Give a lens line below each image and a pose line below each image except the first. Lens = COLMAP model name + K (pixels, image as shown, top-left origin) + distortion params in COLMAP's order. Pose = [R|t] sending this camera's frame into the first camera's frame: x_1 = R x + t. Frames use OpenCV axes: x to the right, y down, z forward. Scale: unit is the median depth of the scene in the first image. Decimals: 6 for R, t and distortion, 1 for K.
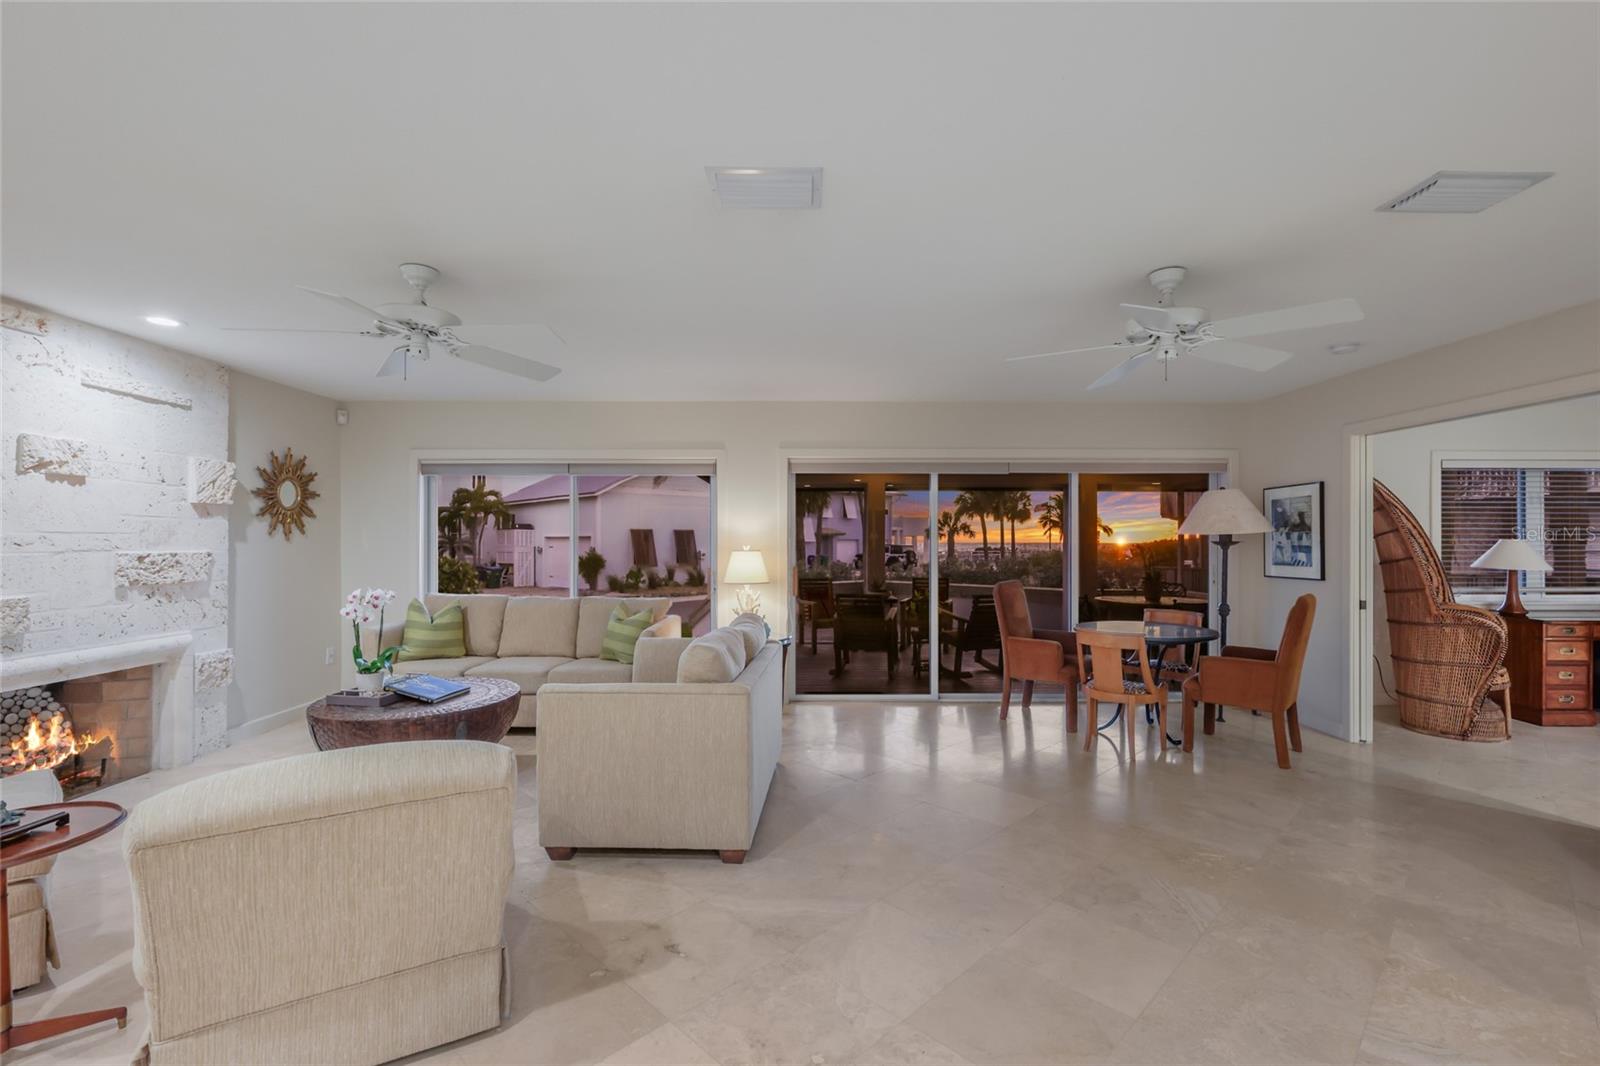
lens RADIAL K [[704.8, 0, 811.2], [0, 704.8, 532.5], [0, 0, 1]] dist [0.000584, 0.000049]
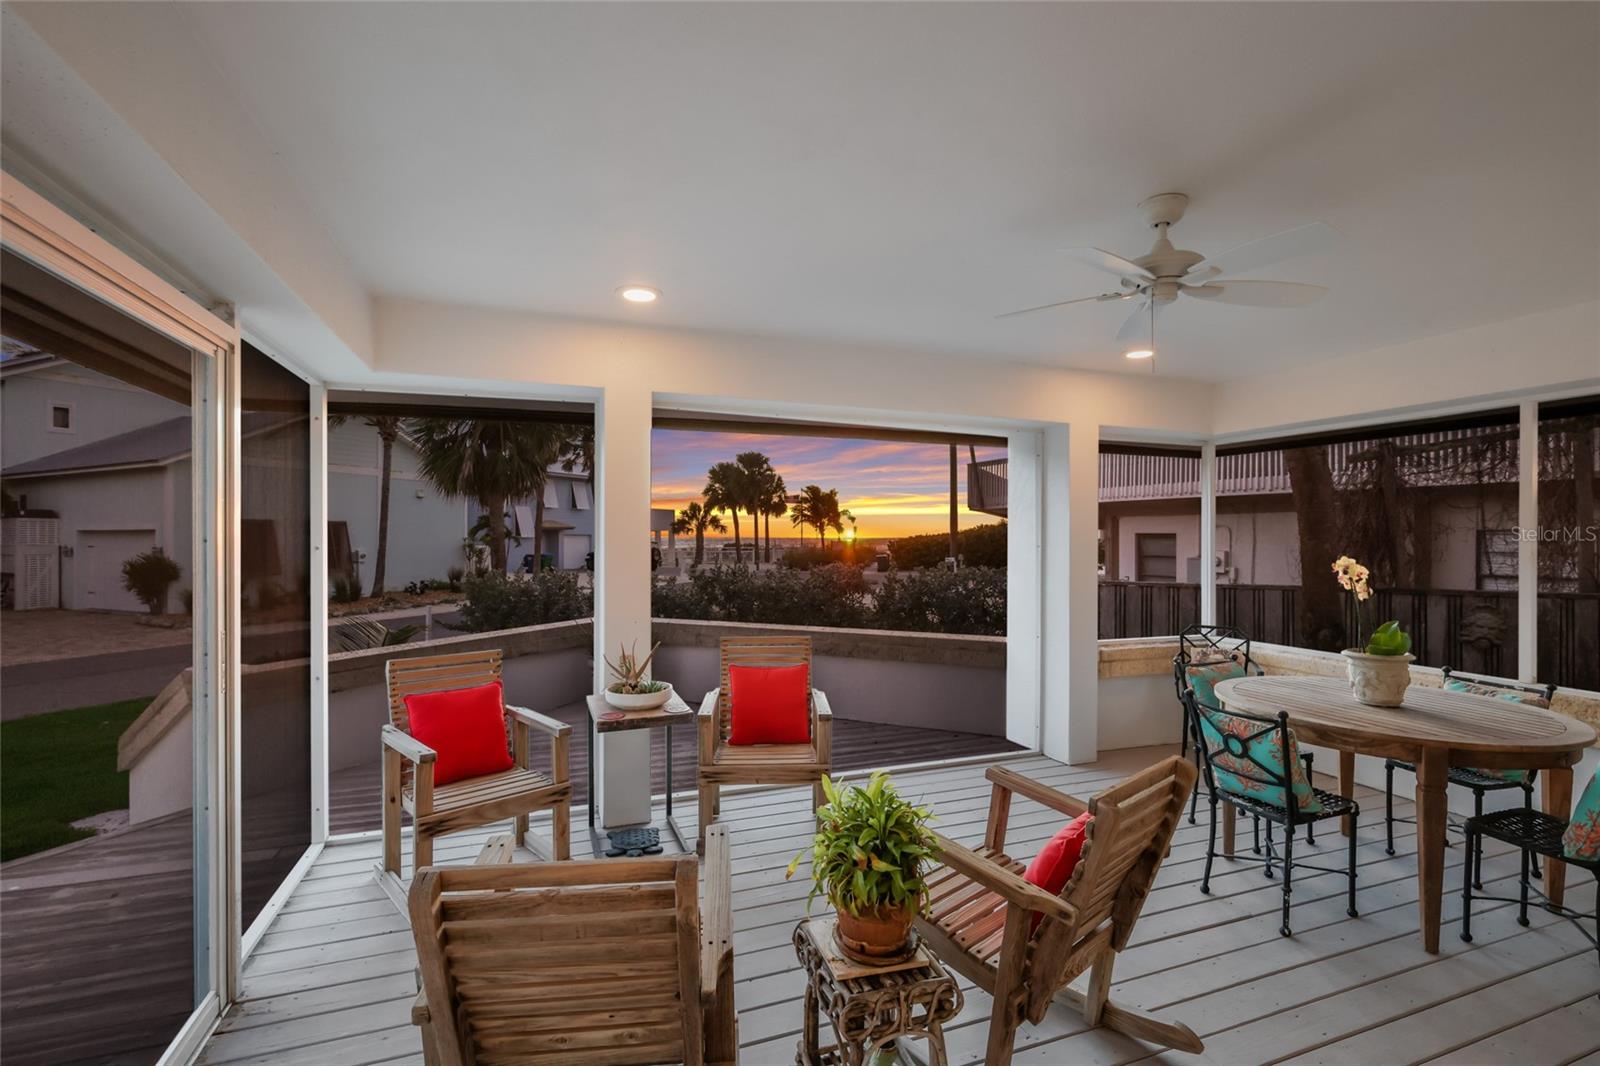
lens RADIAL K [[728.5, 0, 800.0], [0, 728.5, 533.0], [0, 0, 1]] dist [-0.001851, -0.000160]
pose [[0.940965, 0.001298, 0.338503, 0.087275], [-0.004159, 0.999962, 0.007726, 0.004609], [-0.338480, -0.008678, 0.940934, 1.084560]]
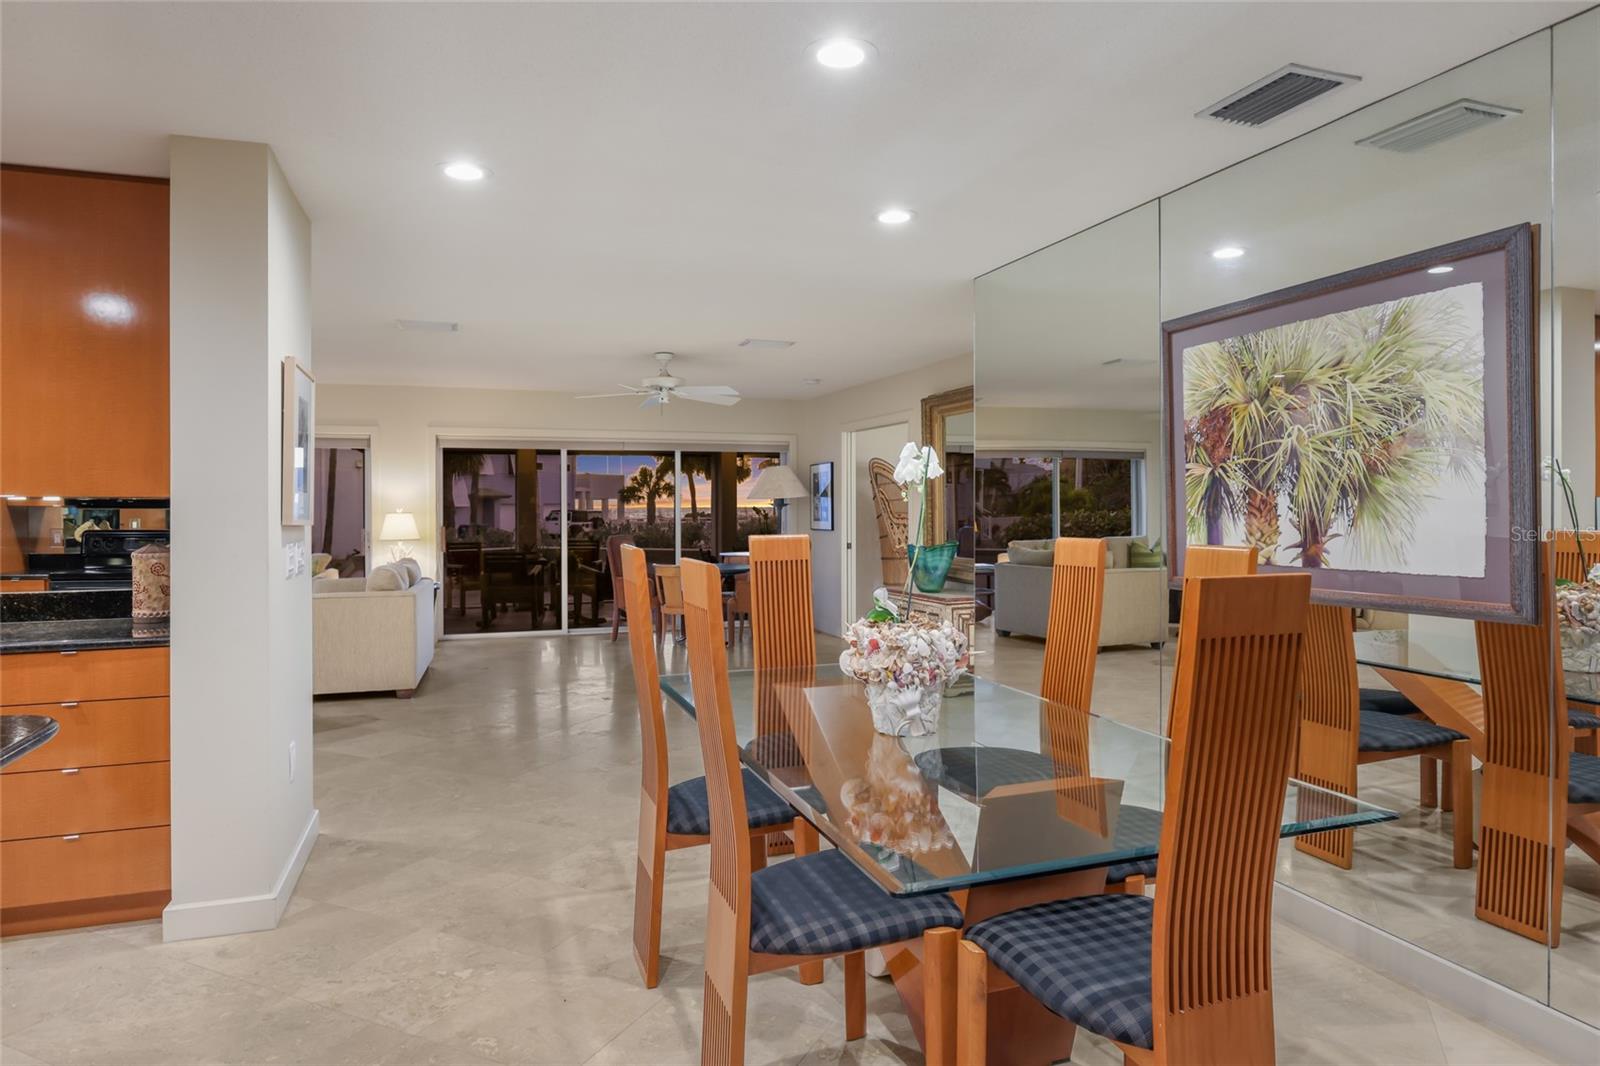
lens RADIAL K [[962.7, 0, 798.7], [0, 962.7, 491.9], [0, 0, 1]] dist [-0.000430, -0.000061]
pose [[0.944852, 0.000112, 0.327499, 0.013366], [0.000545, 0.999998, -0.001917, -0.006993], [-0.327499, 0.001990, 0.944850, -0.786222]]
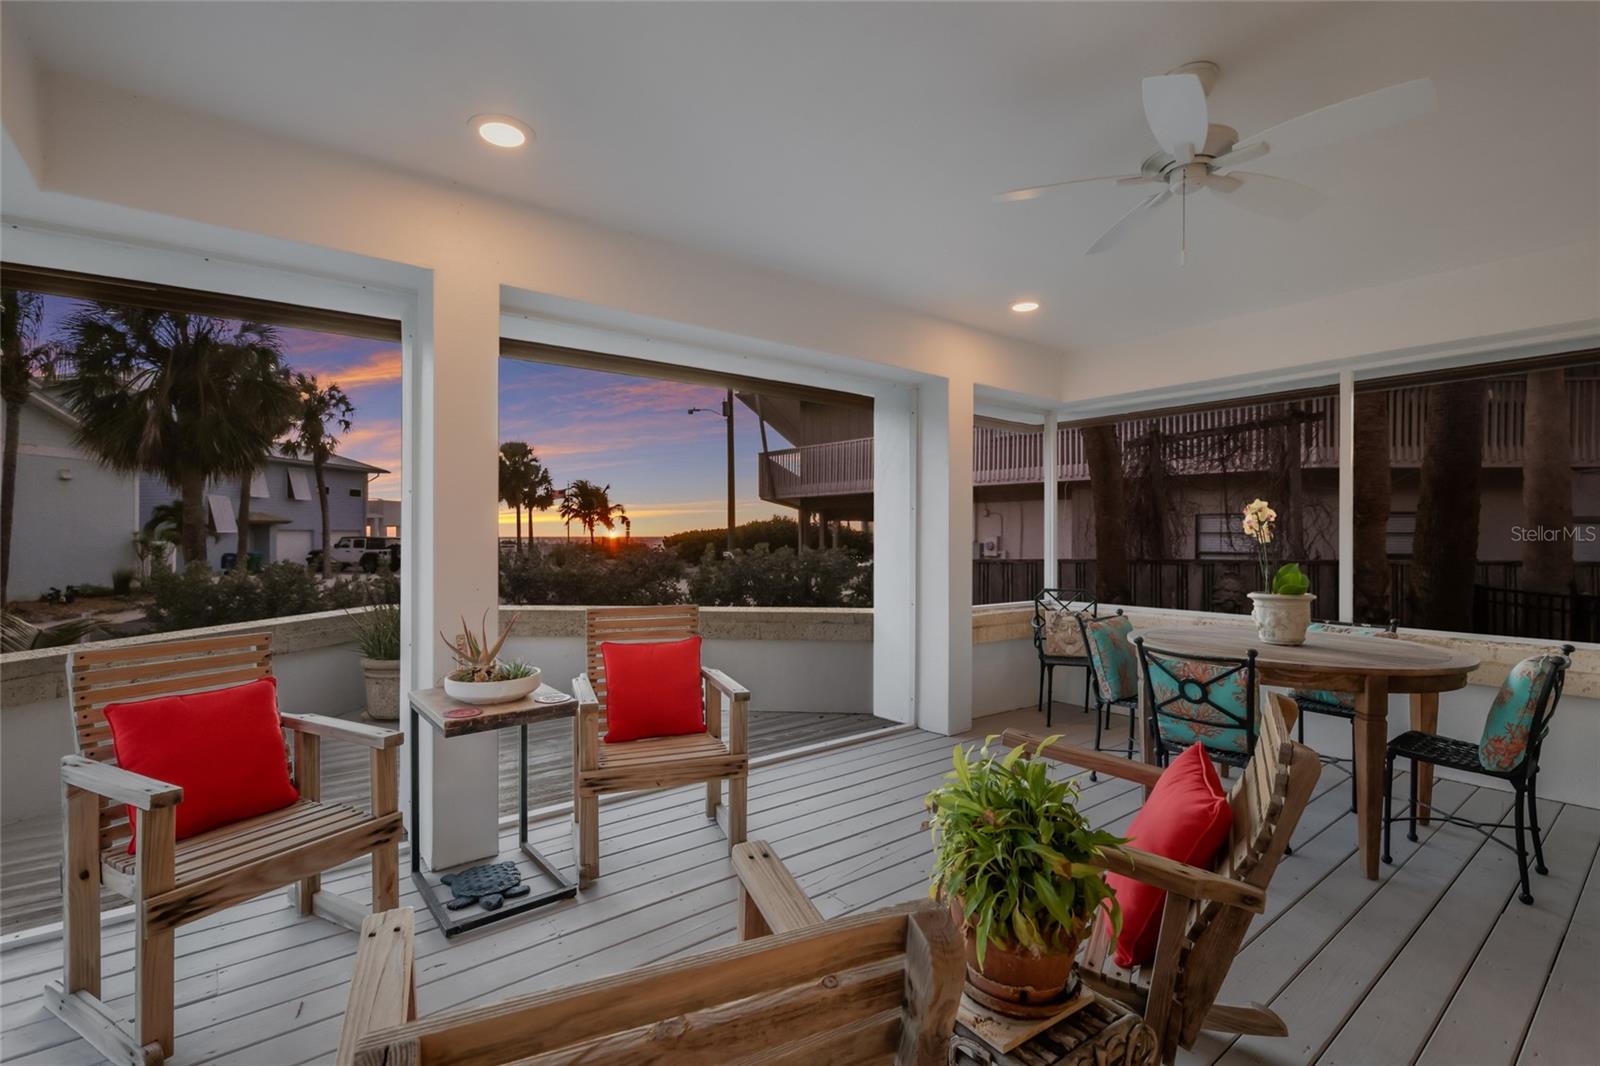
lens RADIAL K [[727.0, 0, 791.6], [0, 727.0, 530.7], [0, 0, 1]] dist [0.001770, -0.000568]
pose [[0.794160, 0.001655, 0.607707, 0.038326], [-0.005551, 0.999974, 0.004531, 0.048829], [-0.607684, -0.006972, 0.794148, 1.238666]]
